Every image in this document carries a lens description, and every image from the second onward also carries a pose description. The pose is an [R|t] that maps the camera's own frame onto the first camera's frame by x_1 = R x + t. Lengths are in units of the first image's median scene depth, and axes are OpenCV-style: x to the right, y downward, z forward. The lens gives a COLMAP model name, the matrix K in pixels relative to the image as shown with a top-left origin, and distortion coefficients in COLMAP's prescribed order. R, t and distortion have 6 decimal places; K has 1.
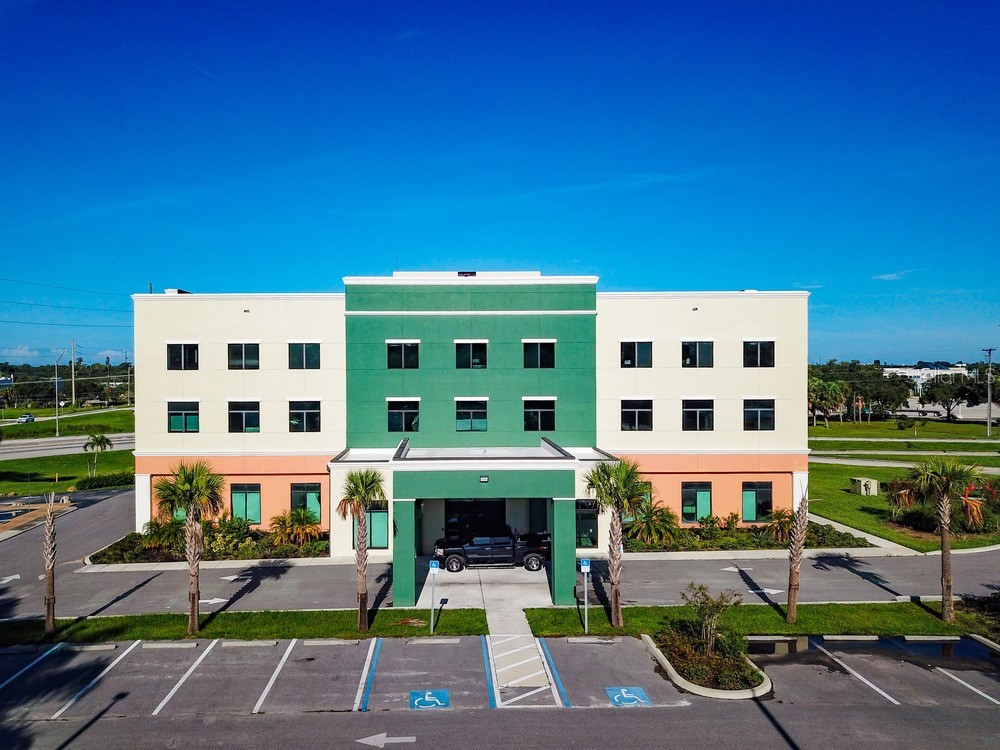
lens RADIAL K [[769.8, 0, 500.0], [0, 769.8, 375.0], [0, 0, 1]] dist [0.005227, 0.000228]
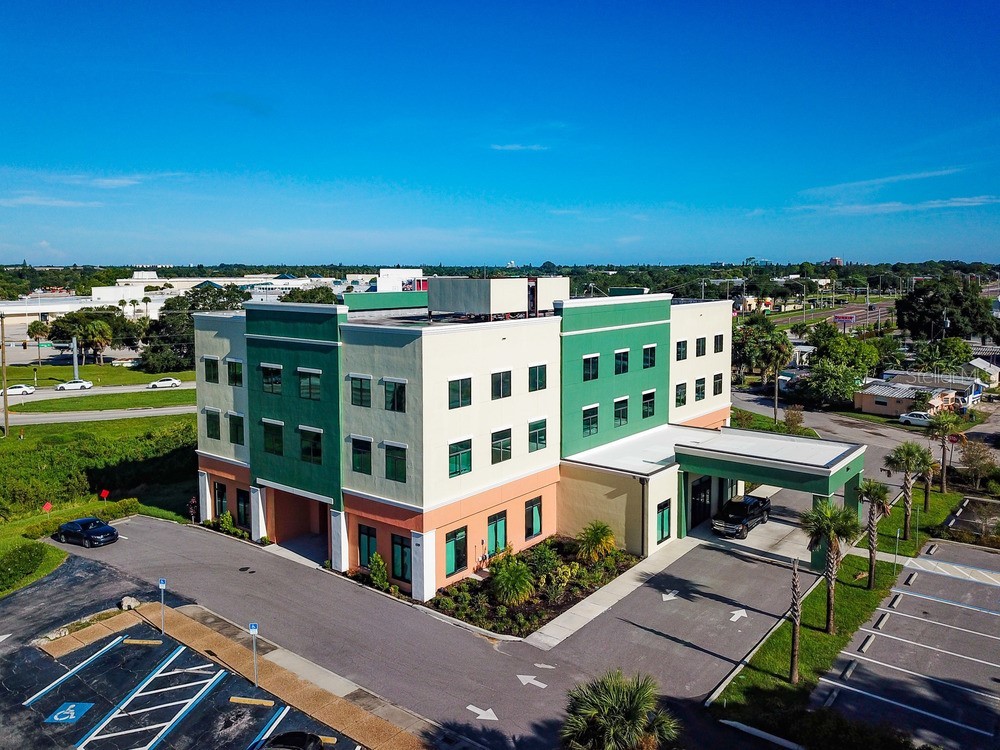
lens RADIAL K [[769.8, 0, 500.0], [0, 769.8, 375.0], [0, 0, 1]] dist [0.005227, 0.000228]
pose [[0.625928, -0.094769, 0.774101, -1.046349], [-0.001742, 0.992417, 0.122905, -0.147355], [-0.779879, -0.078278, 0.621017, 0.427228]]
